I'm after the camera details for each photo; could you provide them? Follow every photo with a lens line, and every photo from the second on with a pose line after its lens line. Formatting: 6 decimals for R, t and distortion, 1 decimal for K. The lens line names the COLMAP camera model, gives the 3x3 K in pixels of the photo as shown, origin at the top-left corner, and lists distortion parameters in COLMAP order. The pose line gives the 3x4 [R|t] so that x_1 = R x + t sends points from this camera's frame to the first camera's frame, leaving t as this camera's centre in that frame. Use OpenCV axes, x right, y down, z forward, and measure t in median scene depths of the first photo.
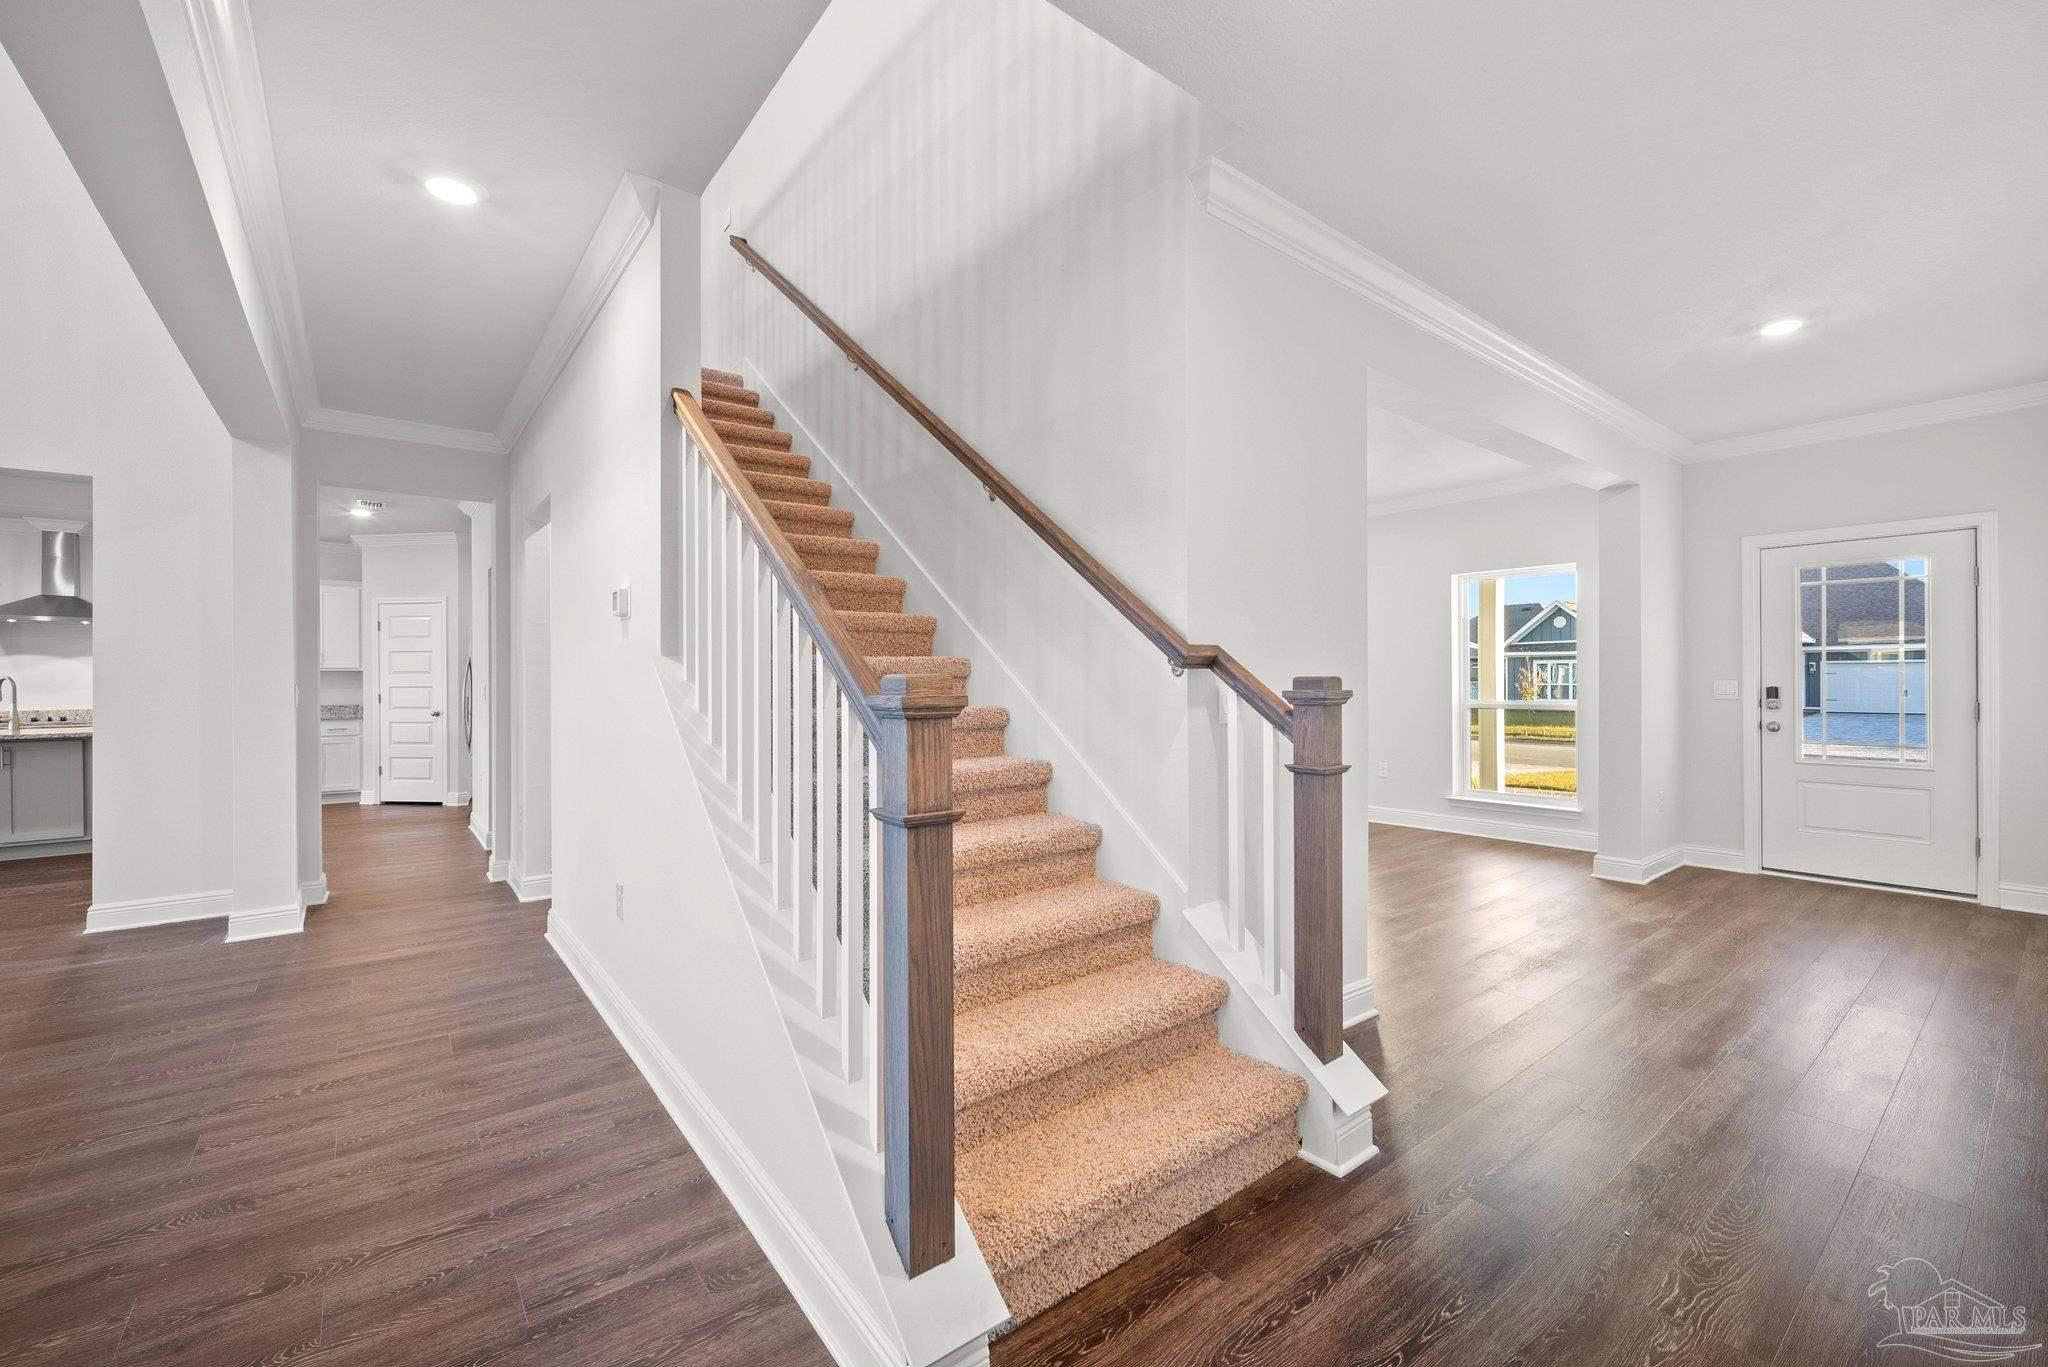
lens RADIAL K [[837.0, 0, 1033.5], [0, 837.0, 681.4], [0, 0, 1]] dist [-0.001015, 0.000056]
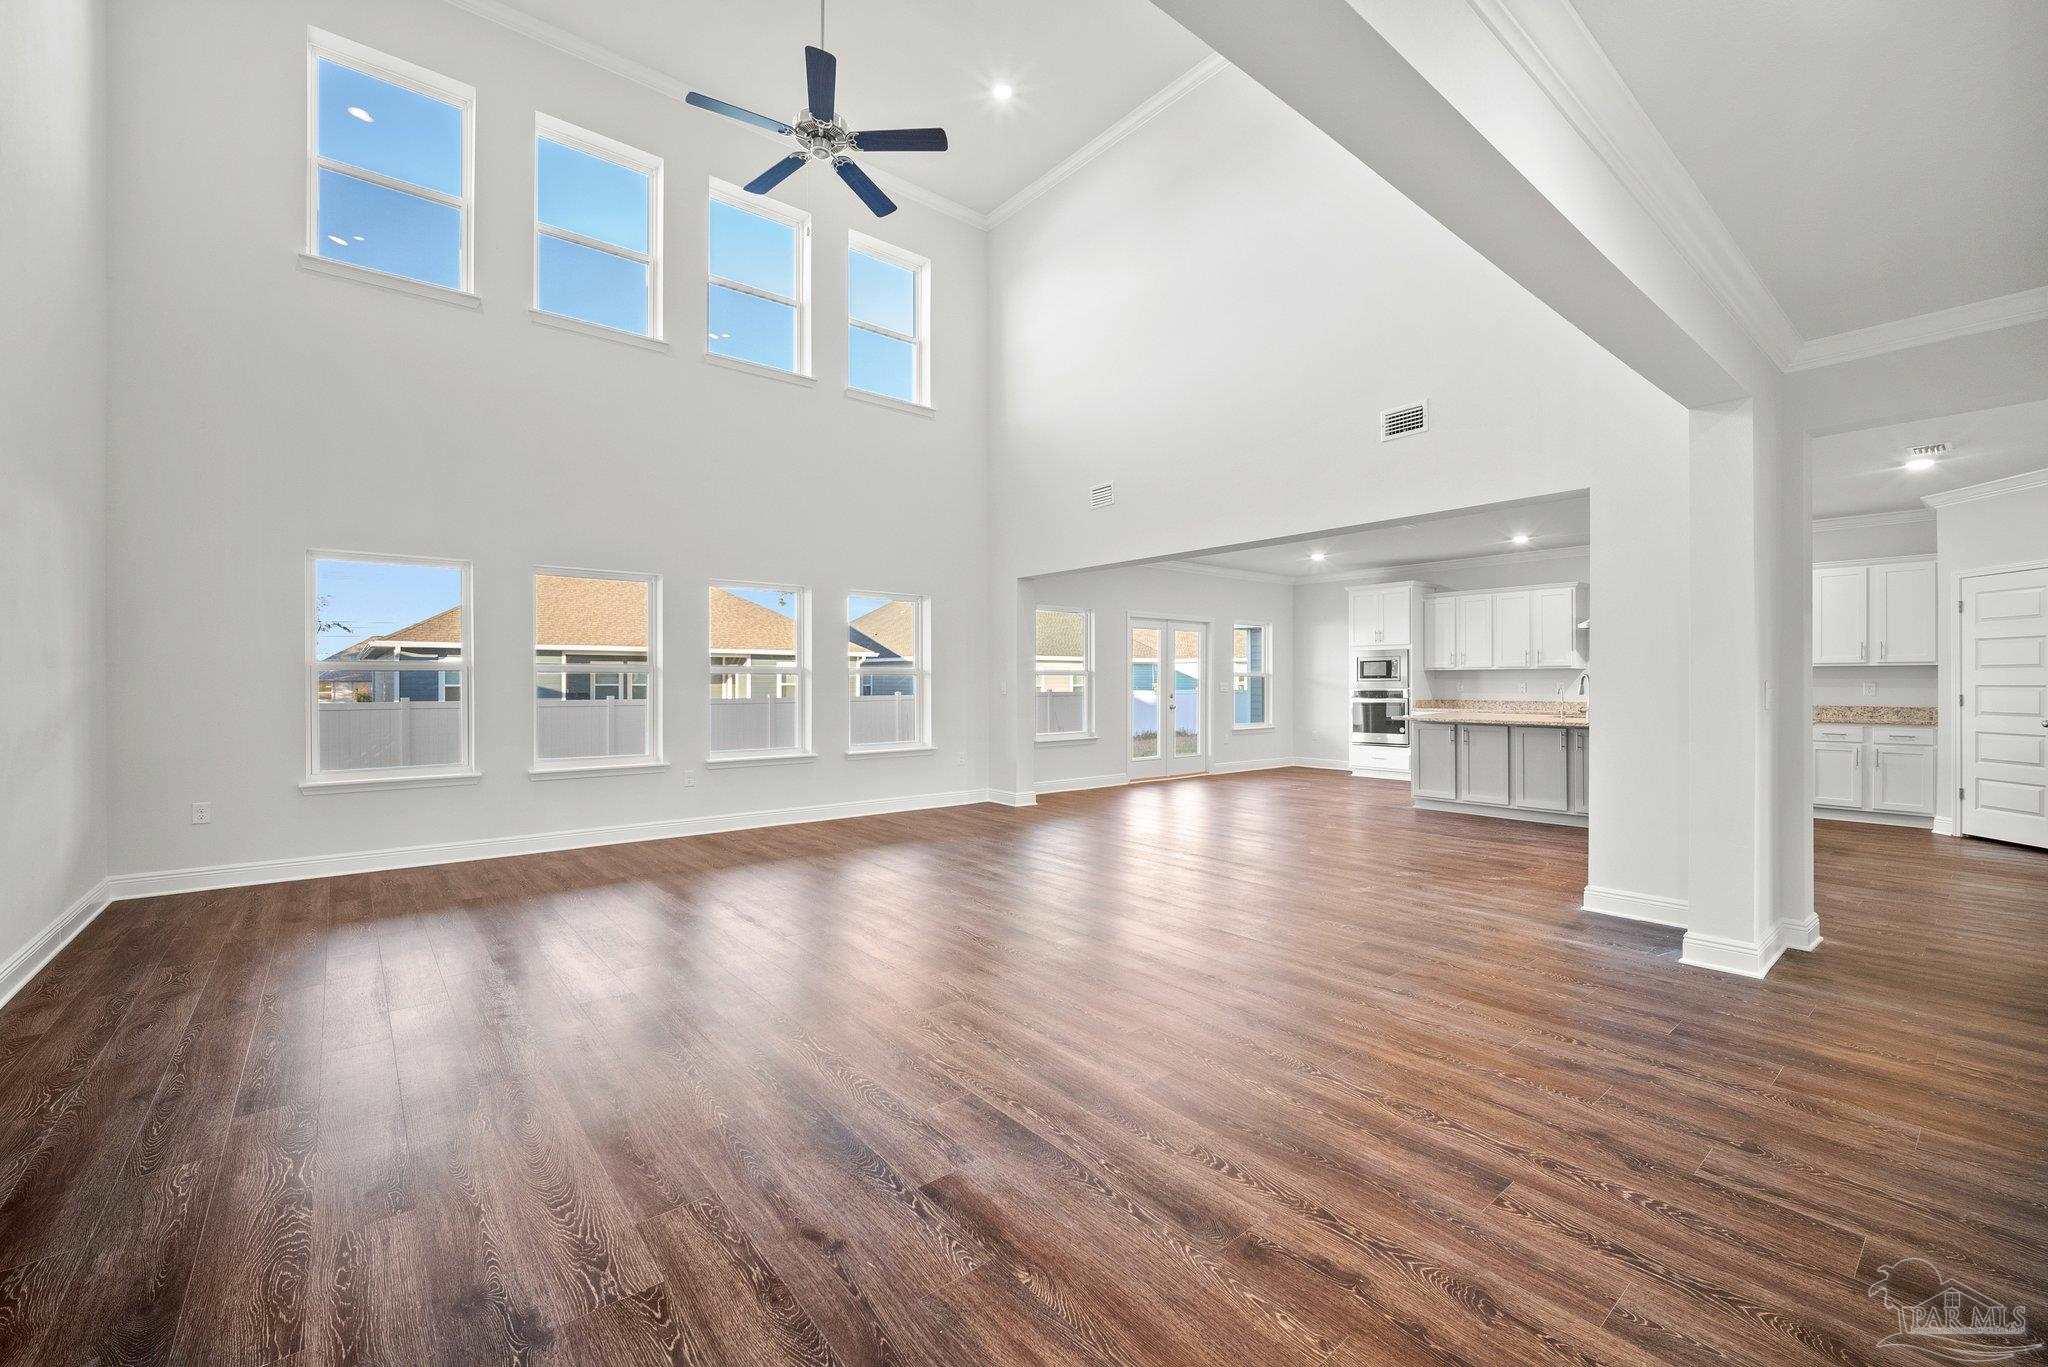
lens RADIAL K [[837.0, 0, 1033.5], [0, 837.0, 681.4], [0, 0, 1]] dist [-0.001015, 0.000056]
pose [[0.023519, 0.002358, -0.999721, -0.054279], [-0.000051, 0.999997, 0.002358, 0.001846], [0.999723, -0.000004, 0.023519, 0.224385]]
